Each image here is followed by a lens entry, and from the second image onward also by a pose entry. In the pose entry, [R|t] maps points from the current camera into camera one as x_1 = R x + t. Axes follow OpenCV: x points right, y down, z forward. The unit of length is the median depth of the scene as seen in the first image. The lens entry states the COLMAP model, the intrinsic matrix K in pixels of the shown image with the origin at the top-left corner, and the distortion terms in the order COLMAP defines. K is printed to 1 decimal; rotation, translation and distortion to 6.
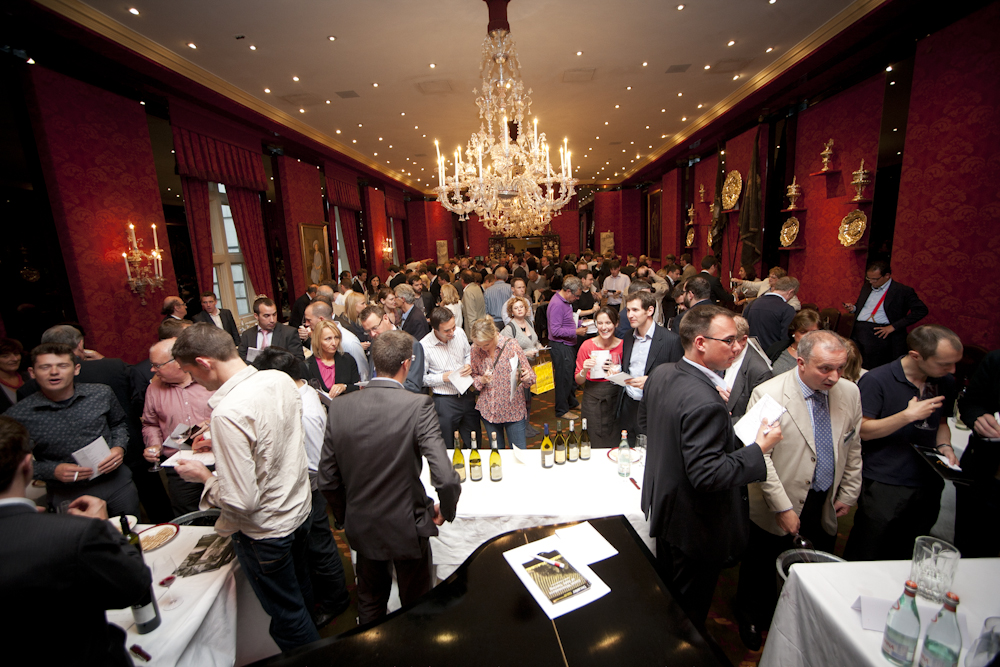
lens RADIAL K [[468.1, 0, 498.8], [0, 468.1, 332.0], [0, 0, 1]] dist [-0.005081, 0.011710]
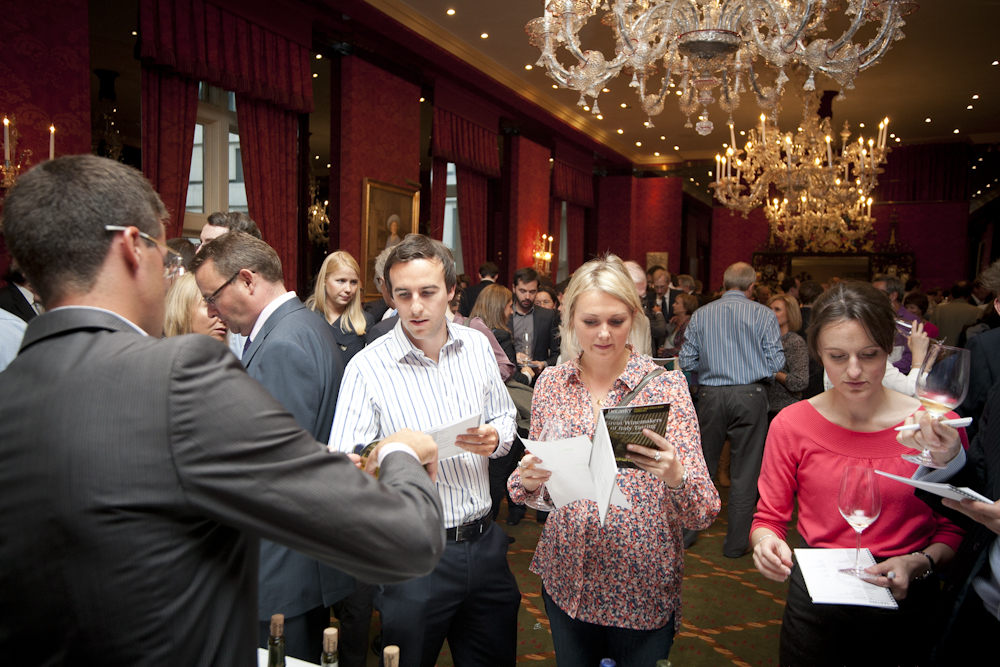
lens RADIAL K [[839.0, 0, 499.8], [0, 839.0, 332.2], [0, 0, 1]] dist [0.012850, -0.001078]
pose [[0.937027, 0.089076, -0.337708, 0.058405], [-0.133342, 0.984926, -0.110189, 0.026198], [0.322802, 0.148281, 0.934779, 0.160614]]
